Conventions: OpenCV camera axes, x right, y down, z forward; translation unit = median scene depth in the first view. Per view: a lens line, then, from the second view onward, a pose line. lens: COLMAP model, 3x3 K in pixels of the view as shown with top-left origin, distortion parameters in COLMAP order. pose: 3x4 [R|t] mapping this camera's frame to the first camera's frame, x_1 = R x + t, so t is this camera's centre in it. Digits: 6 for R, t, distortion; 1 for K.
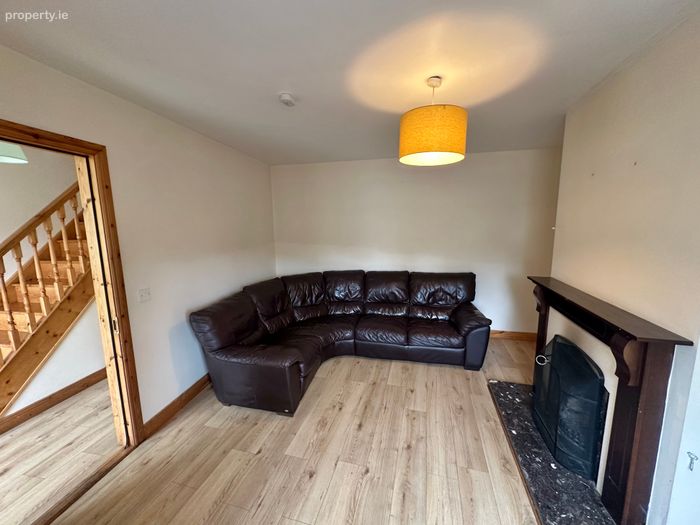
lens RADIAL K [[277.5, 0, 350.2], [0, 277.5, 258.0], [0, 0, 1]] dist [-0.002727, -0.001358]
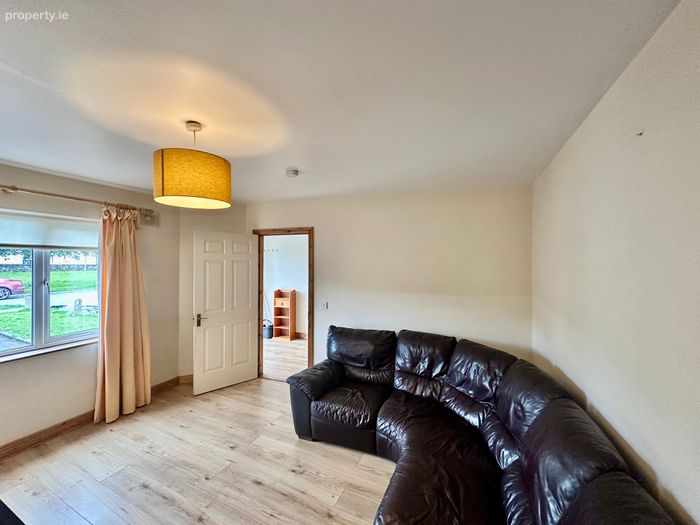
lens RADIAL K [[277.5, 0, 351.7], [0, 277.5, 269.0], [0, 0, 1]] dist [-0.002727, -0.001358]
pose [[-0.173864, 0.036363, -0.984098, 0.889837], [-0.122650, 0.990737, 0.058277, -0.210268], [0.977102, 0.130832, -0.167794, 1.388380]]
